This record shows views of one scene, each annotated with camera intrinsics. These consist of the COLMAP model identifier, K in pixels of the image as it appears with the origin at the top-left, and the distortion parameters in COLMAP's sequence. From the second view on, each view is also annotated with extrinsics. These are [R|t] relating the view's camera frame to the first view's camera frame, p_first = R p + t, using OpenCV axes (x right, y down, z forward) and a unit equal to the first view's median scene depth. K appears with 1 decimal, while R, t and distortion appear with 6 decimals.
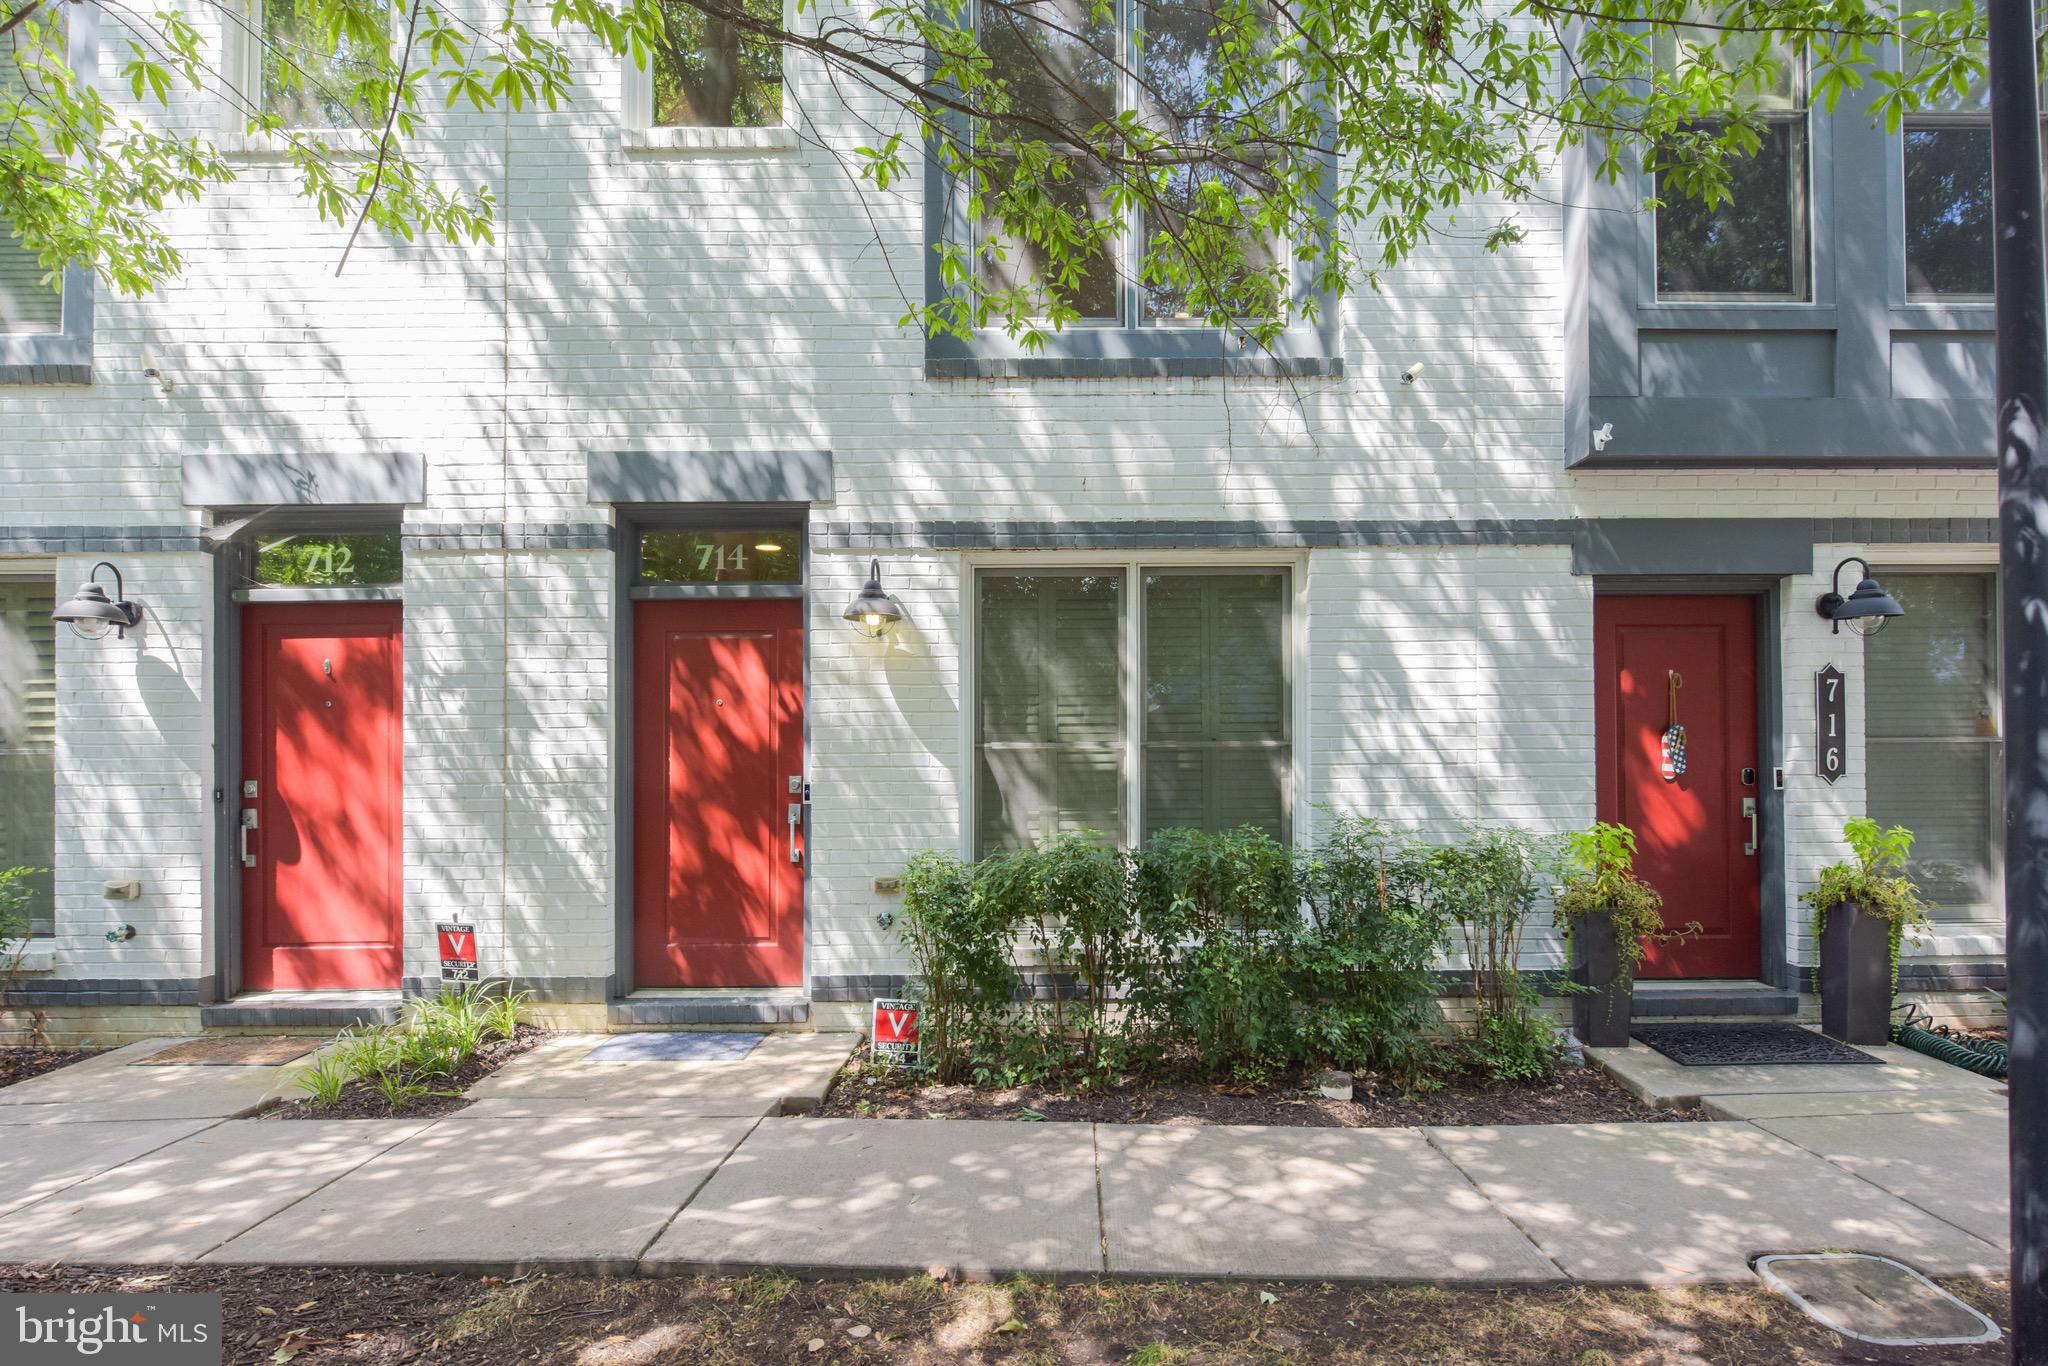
lens RADIAL K [[1049.4, 0, 1042.7], [0, 1049.4, 755.8], [0, 0, 1]] dist [-0.004532, 0.001305]
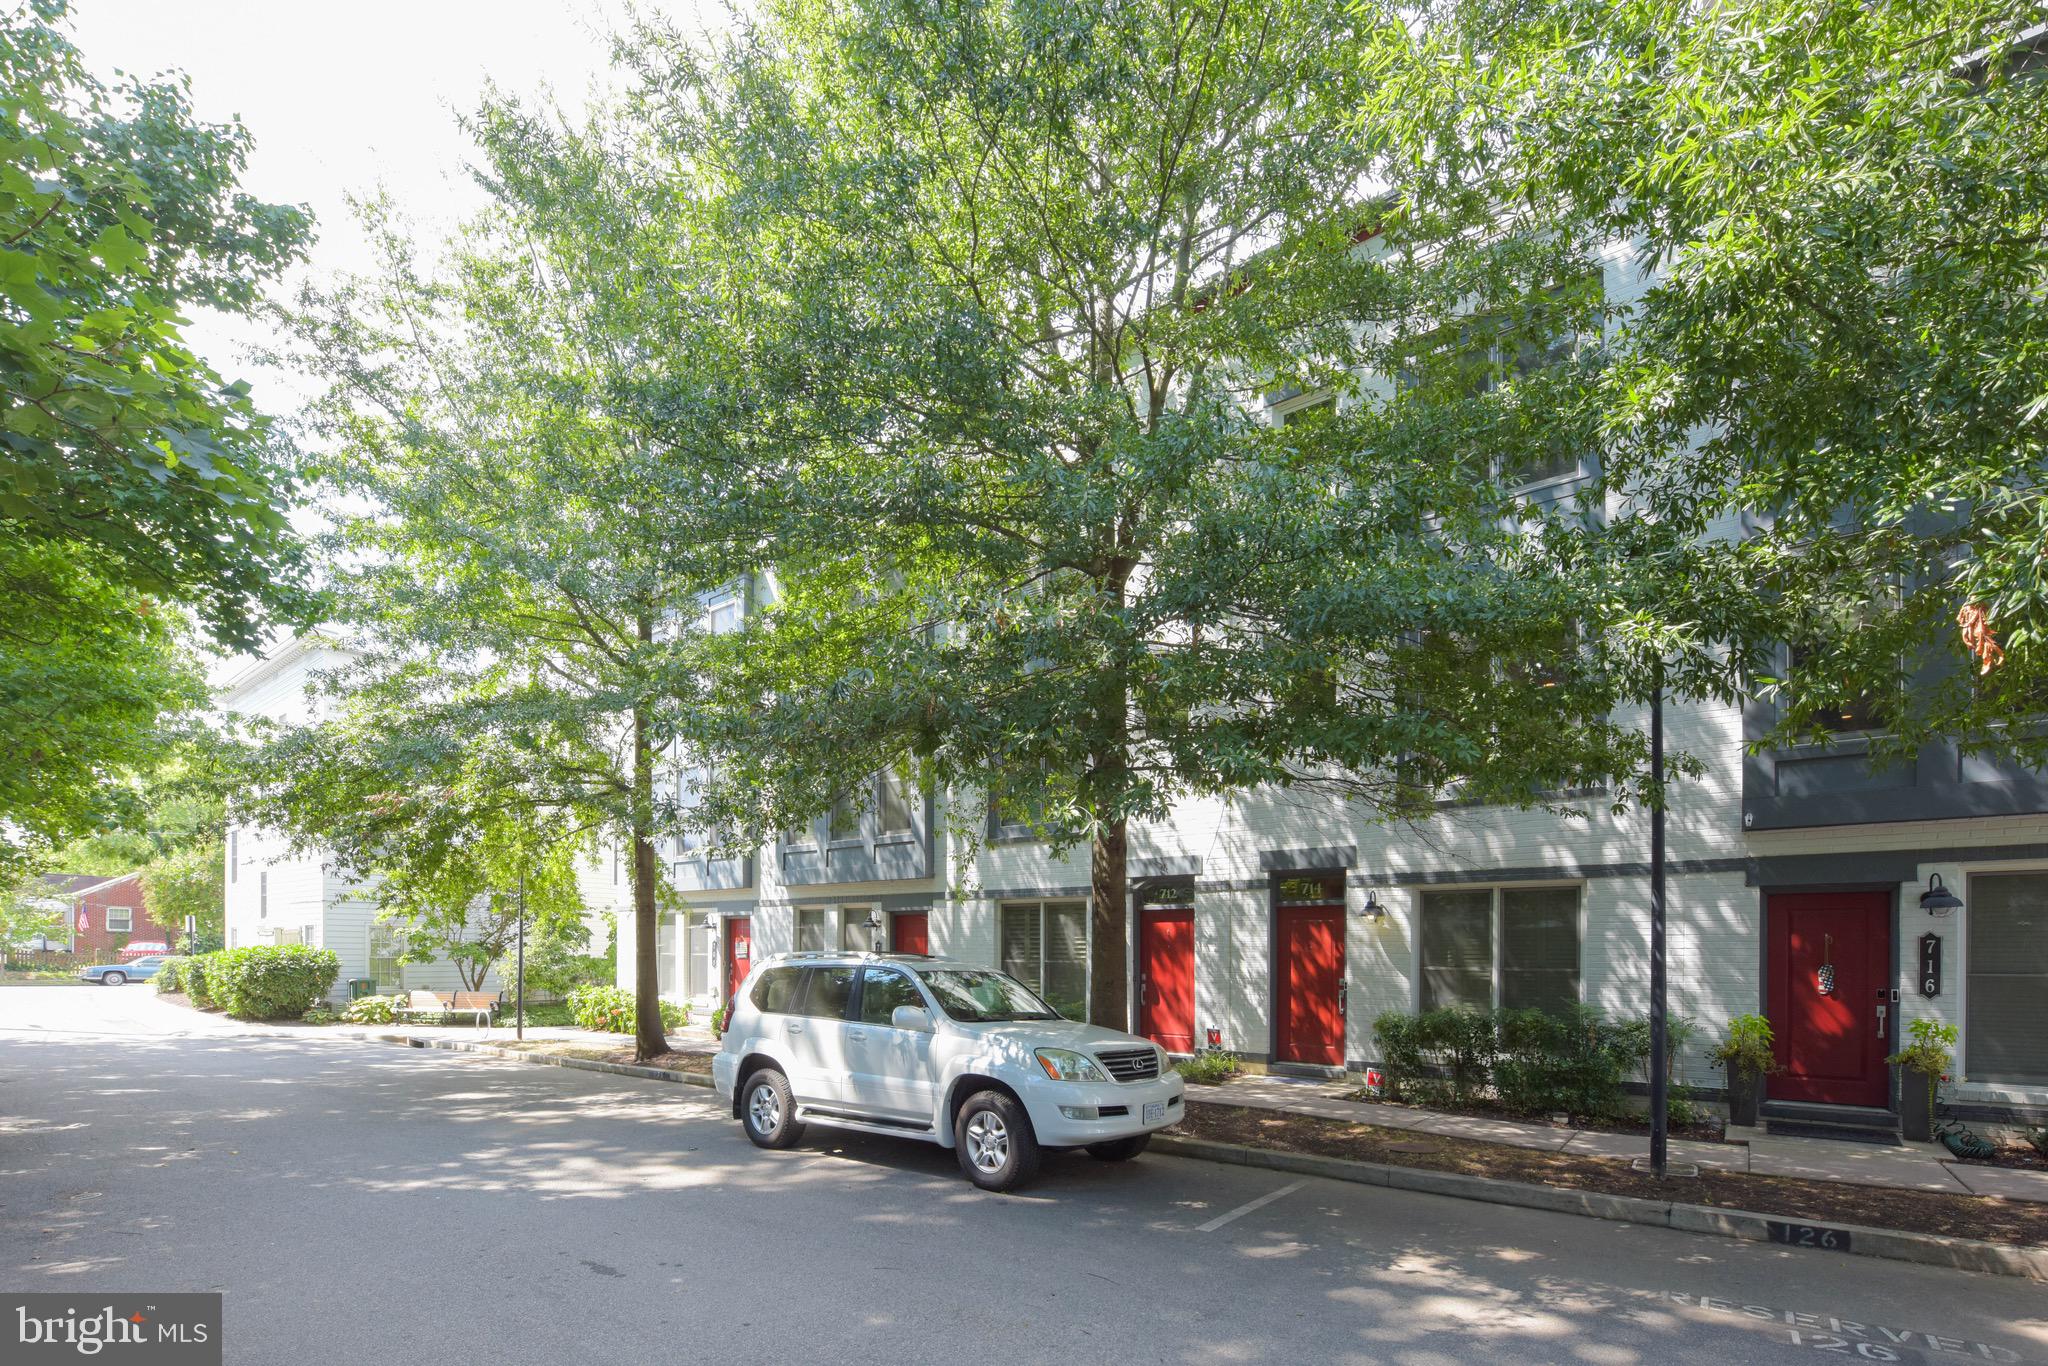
lens RADIAL K [[926.3, 0, 994.6], [0, 926.3, 932.9], [0, 0, 1]] dist [-0.019367, -0.002110]
pose [[0.783093, 0.000334, -0.621905, 0.474376], [-0.005471, 0.999965, -0.006352, -0.070927], [0.621881, 0.008377, 0.783067, -1.202241]]
